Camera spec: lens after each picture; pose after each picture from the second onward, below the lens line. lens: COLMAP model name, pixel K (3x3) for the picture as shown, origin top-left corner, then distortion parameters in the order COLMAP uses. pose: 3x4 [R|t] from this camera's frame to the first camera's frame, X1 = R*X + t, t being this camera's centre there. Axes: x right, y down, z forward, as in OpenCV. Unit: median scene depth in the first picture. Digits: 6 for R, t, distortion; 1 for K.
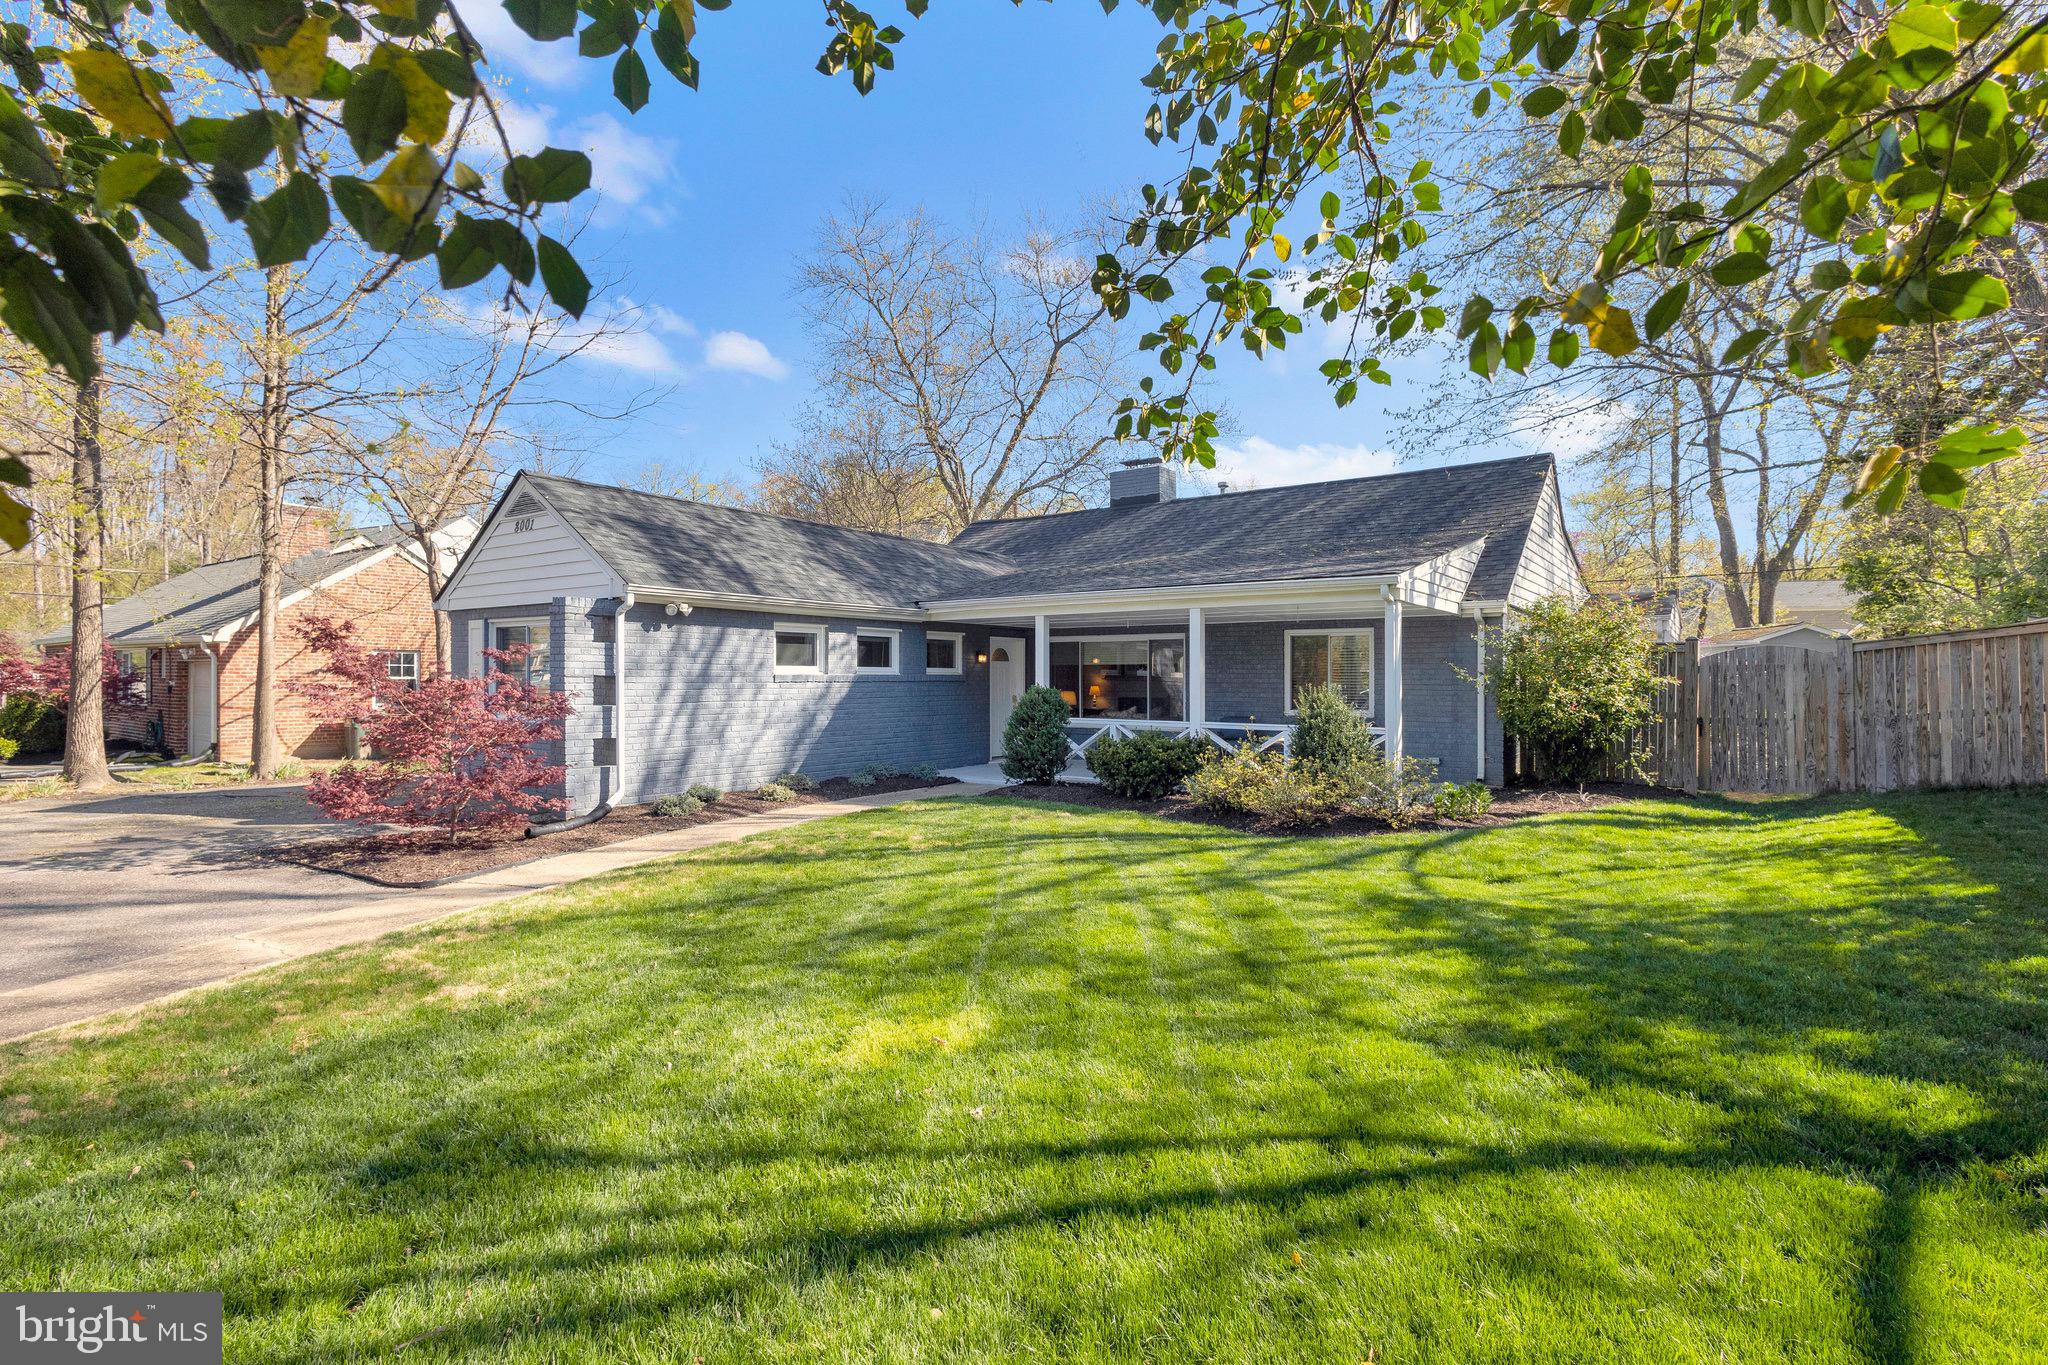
lens RADIAL K [[983.6, 0, 1029.8], [0, 983.6, 688.3], [0, 0, 1]] dist [0.009508, -0.001033]
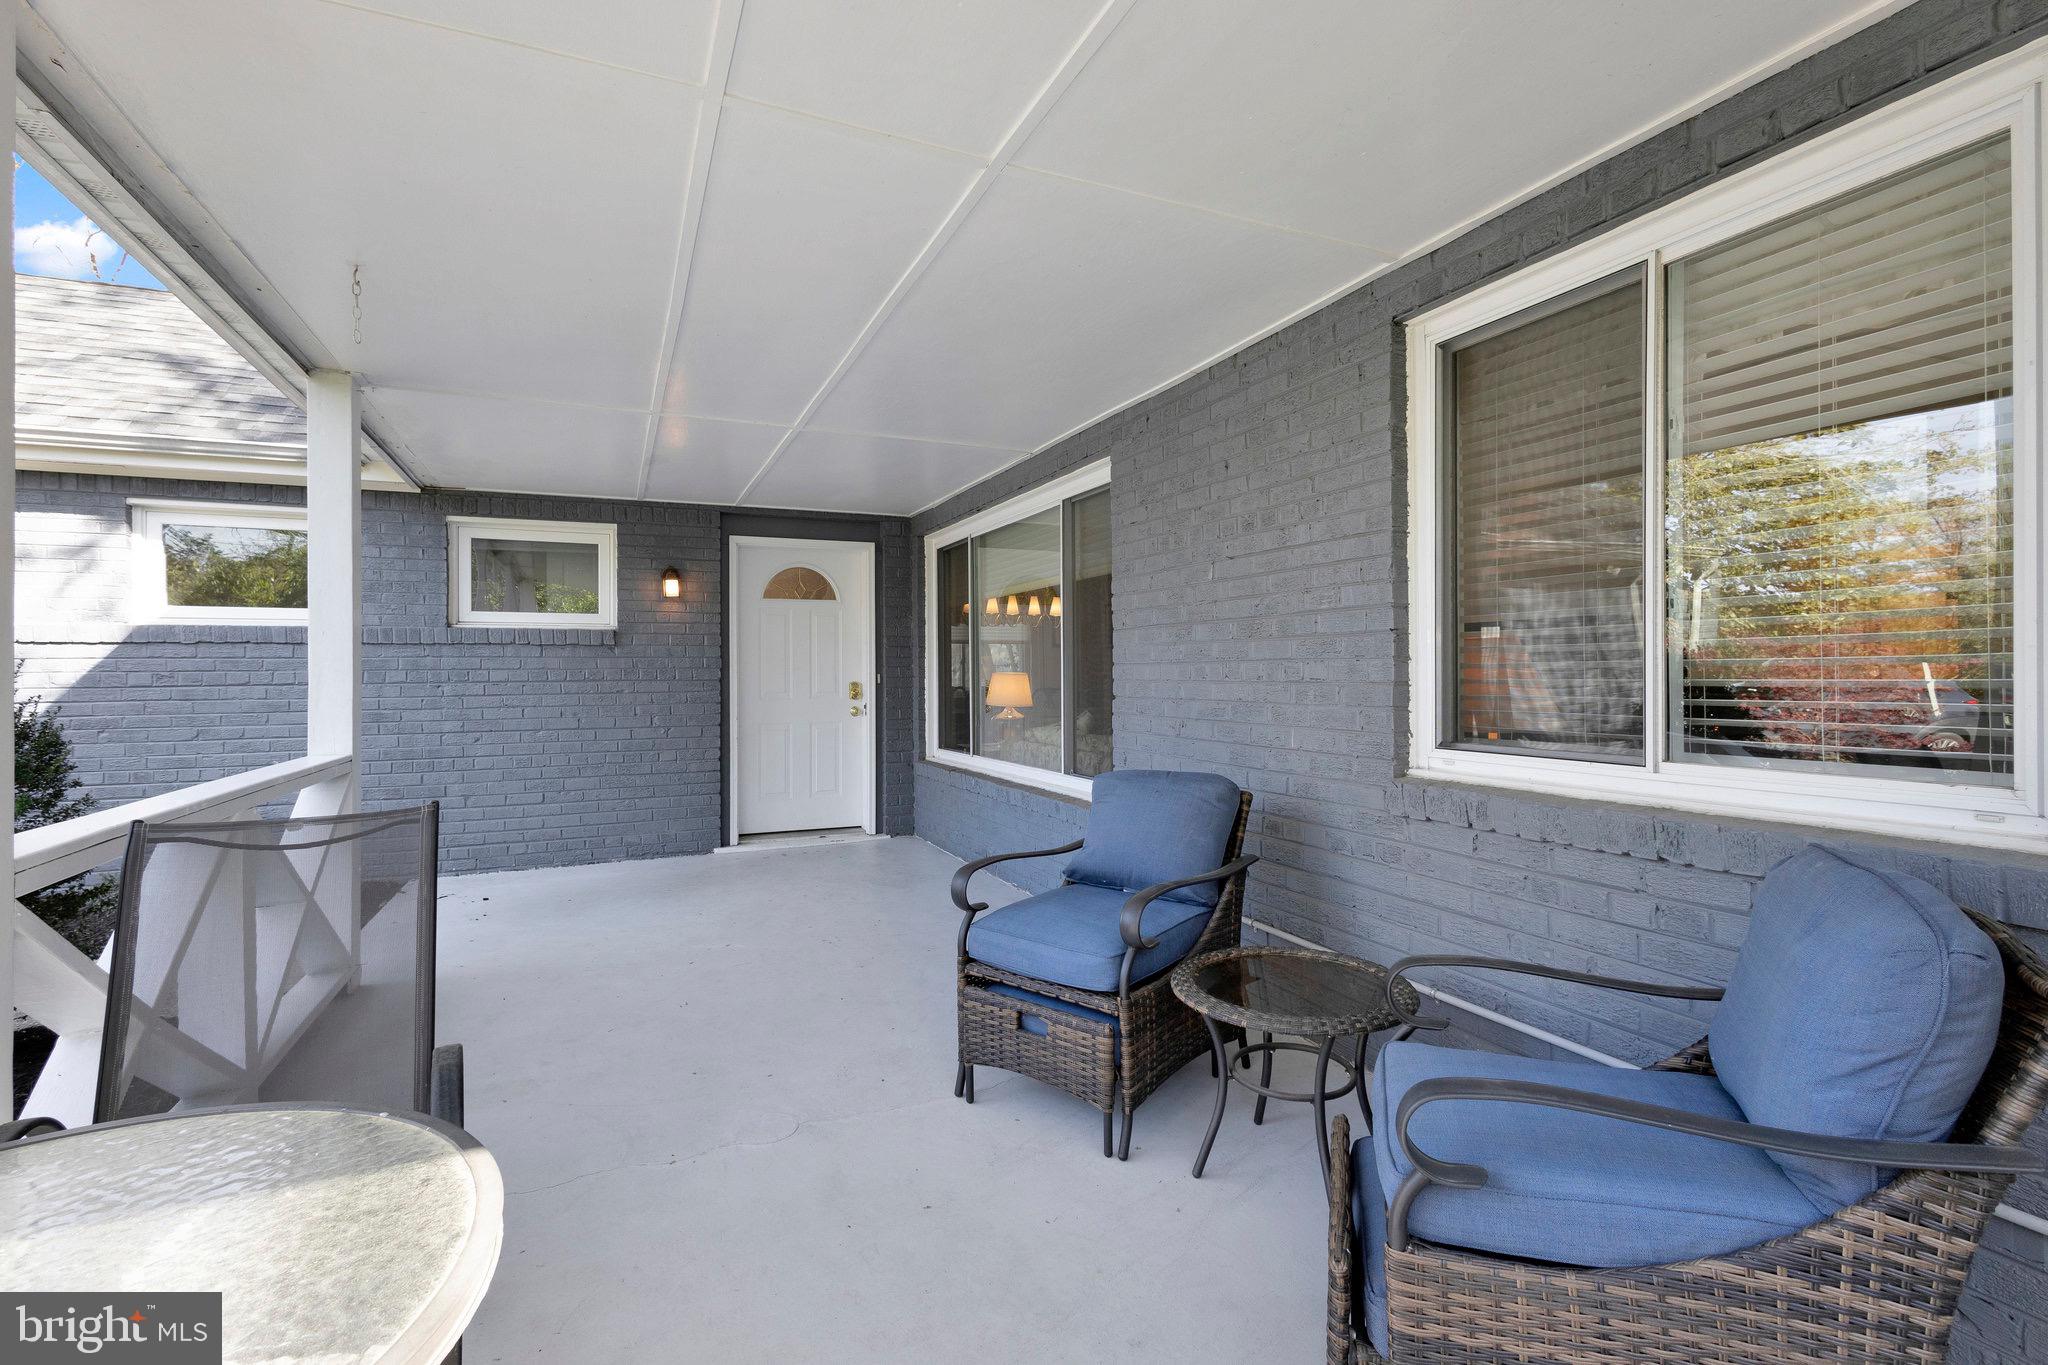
lens RADIAL K [[970.7, 0, 1024.0], [0, 970.7, 682.5], [0, 0, 1]] dist [0.000546, -0.000266]
pose [[0.881368, -0.011034, -0.472302, 0.305982], [0.017870, 0.999790, 0.009990, 0.008331], [0.472093, -0.017245, 0.881380, 0.879600]]
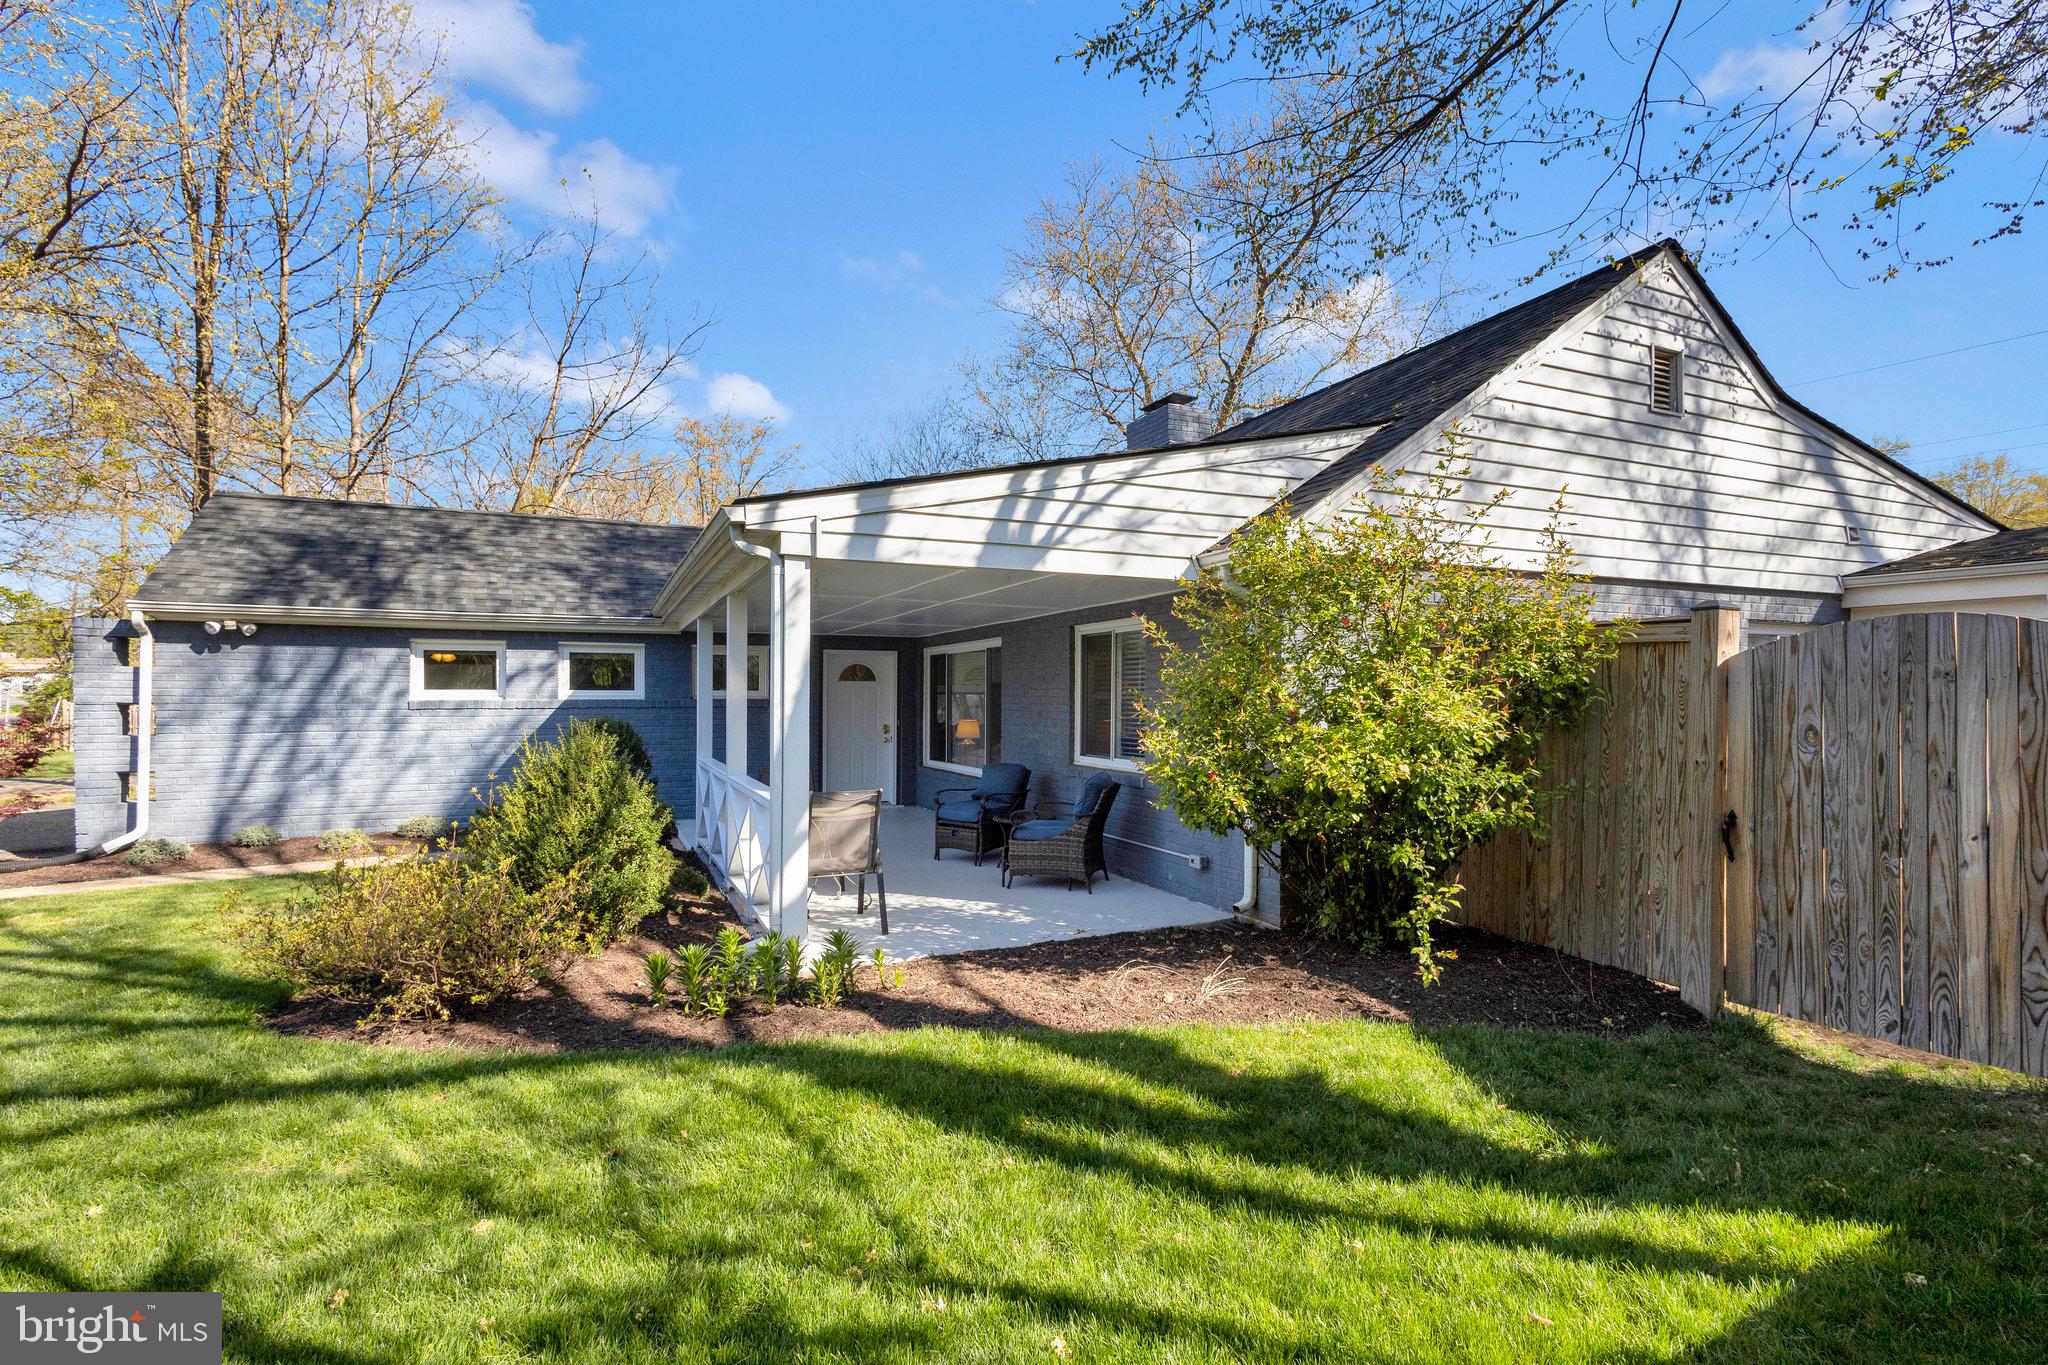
lens RADIAL K [[970.7, 0, 1024.0], [0, 970.7, 682.5], [0, 0, 1]] dist [0.000546, -0.000266]
pose [[0.886024, -0.013121, -0.463453, 0.556153], [0.006647, 0.999856, -0.015601, -0.014372], [0.463591, 0.010742, 0.885984, 0.495352]]
